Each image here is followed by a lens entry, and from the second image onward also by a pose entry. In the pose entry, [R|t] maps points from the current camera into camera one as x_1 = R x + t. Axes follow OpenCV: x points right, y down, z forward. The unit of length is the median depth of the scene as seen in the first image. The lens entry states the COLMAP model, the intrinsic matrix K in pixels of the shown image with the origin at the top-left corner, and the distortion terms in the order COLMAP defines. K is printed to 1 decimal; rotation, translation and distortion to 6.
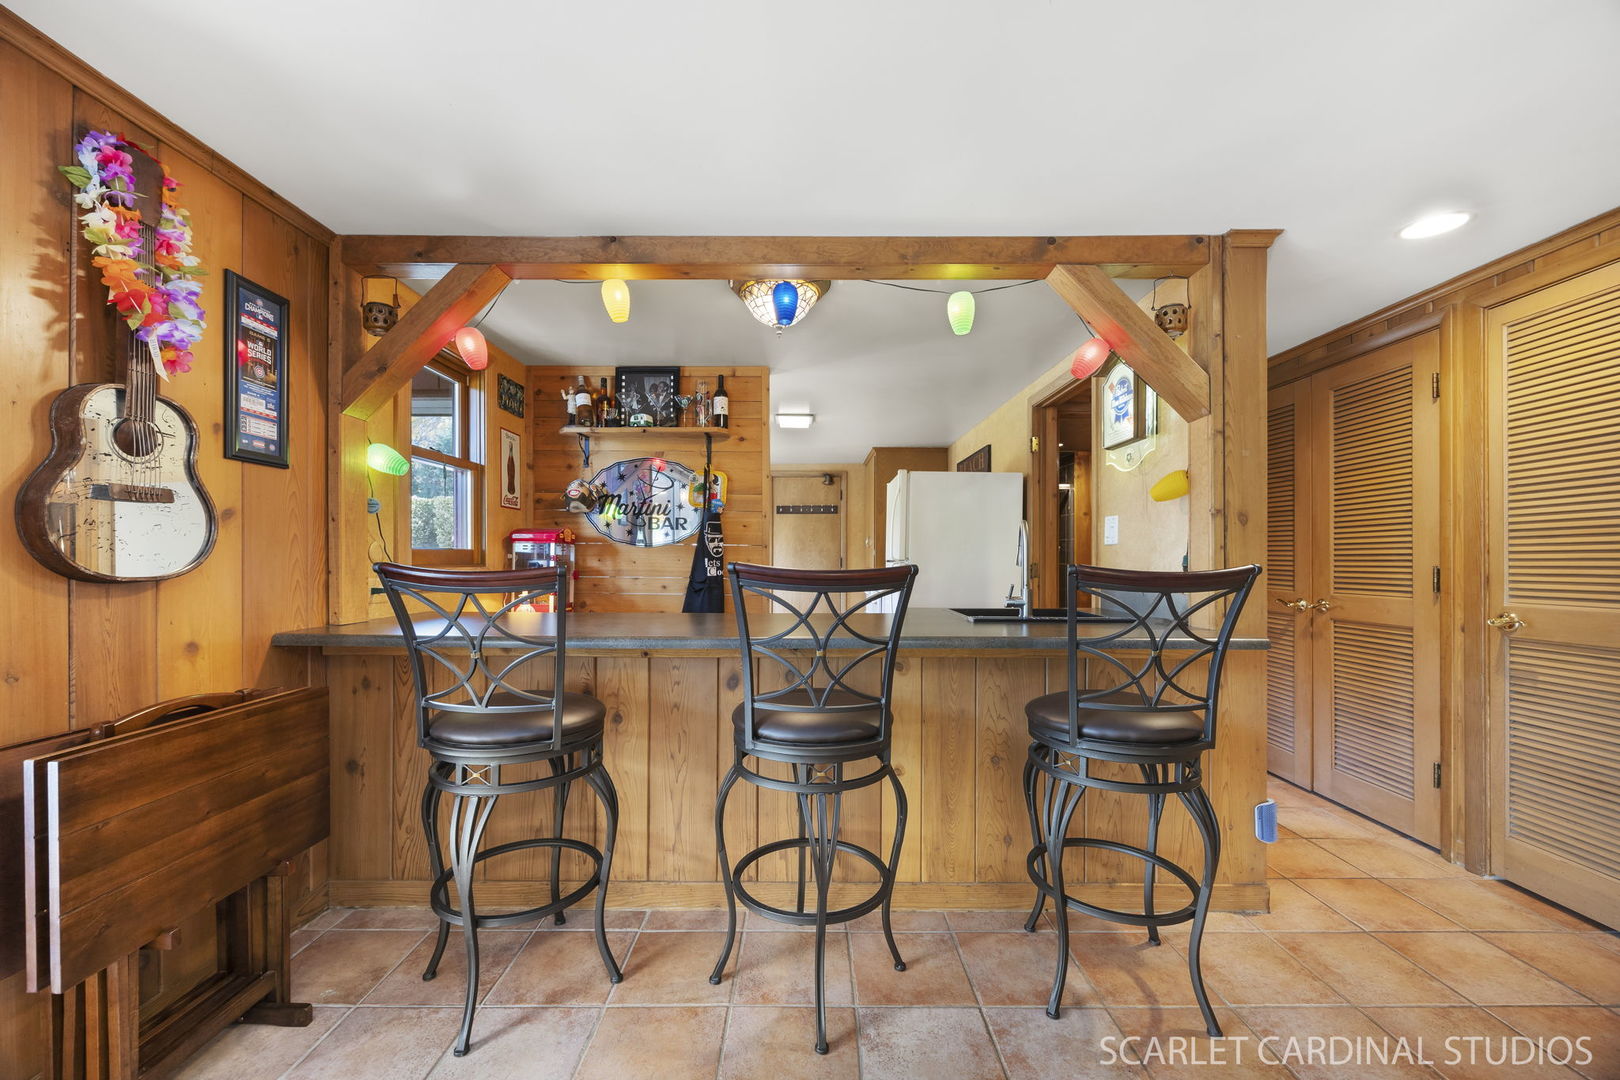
lens RADIAL K [[623.5, 0, 809.6], [0, 623.5, 553.1], [0, 0, 1]] dist [-0.001465, -0.000177]
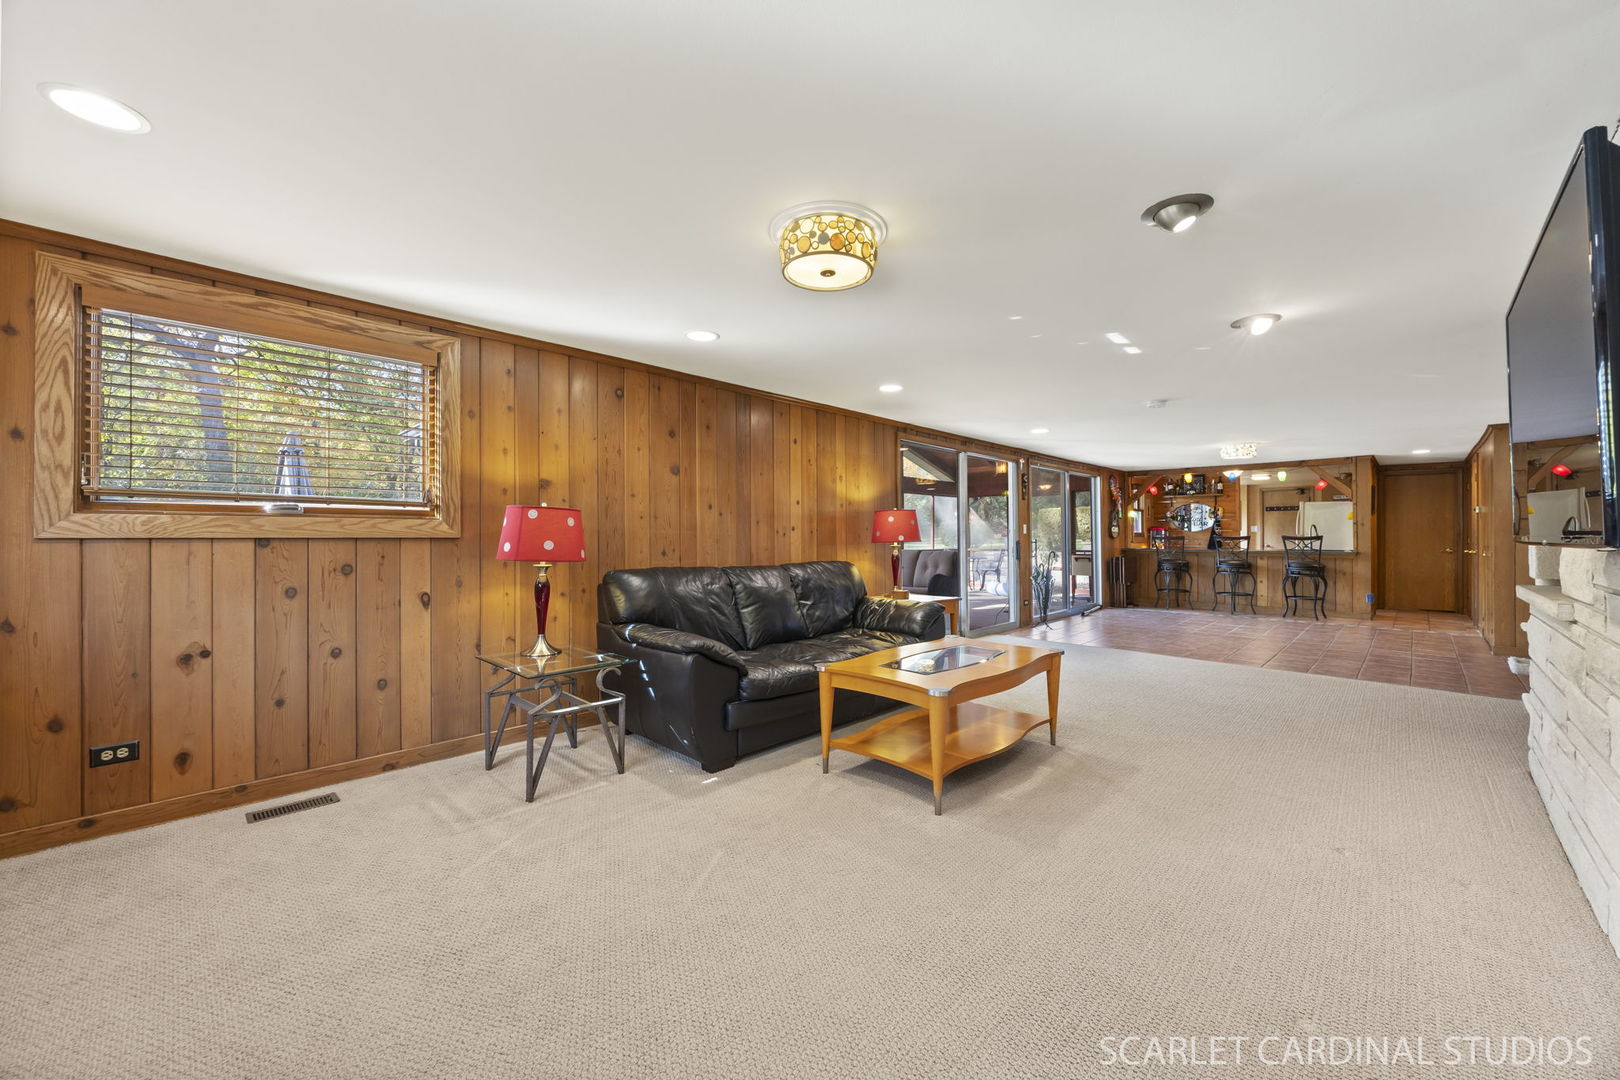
lens RADIAL K [[623.5, 0, 808.7], [0, 623.5, 537.9], [0, 0, 1]] dist [-0.001465, -0.000177]
pose [[0.713881, -0.000842, -0.700266, 0.548578], [0.008525, 0.999936, 0.007488, -0.018522], [0.700215, -0.011315, 0.713842, -2.562978]]
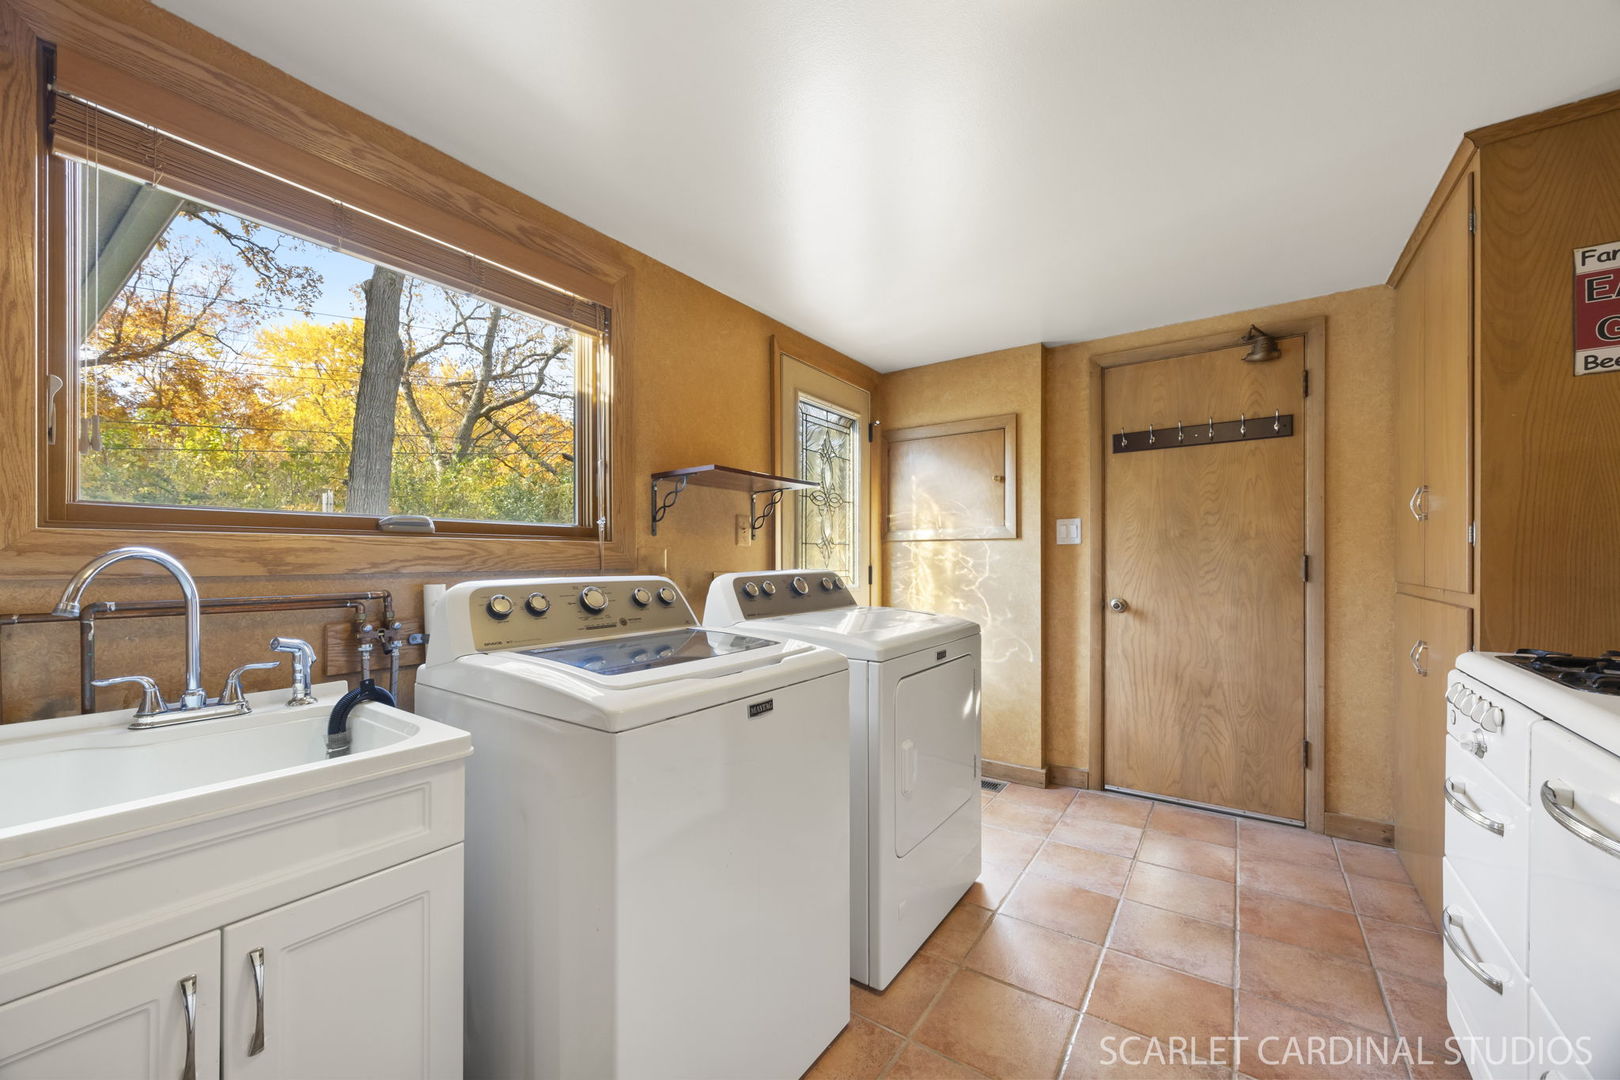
lens RADIAL K [[623.5, 0, 809.1], [0, 623.5, 549.9], [0, 0, 1]] dist [-0.001465, -0.000177]
pose [[0.816128, -0.005886, -0.577841, 0.046270], [0.007249, 0.999974, 0.000052, 0.003858], [0.577826, -0.004231, 0.816149, 1.050446]]
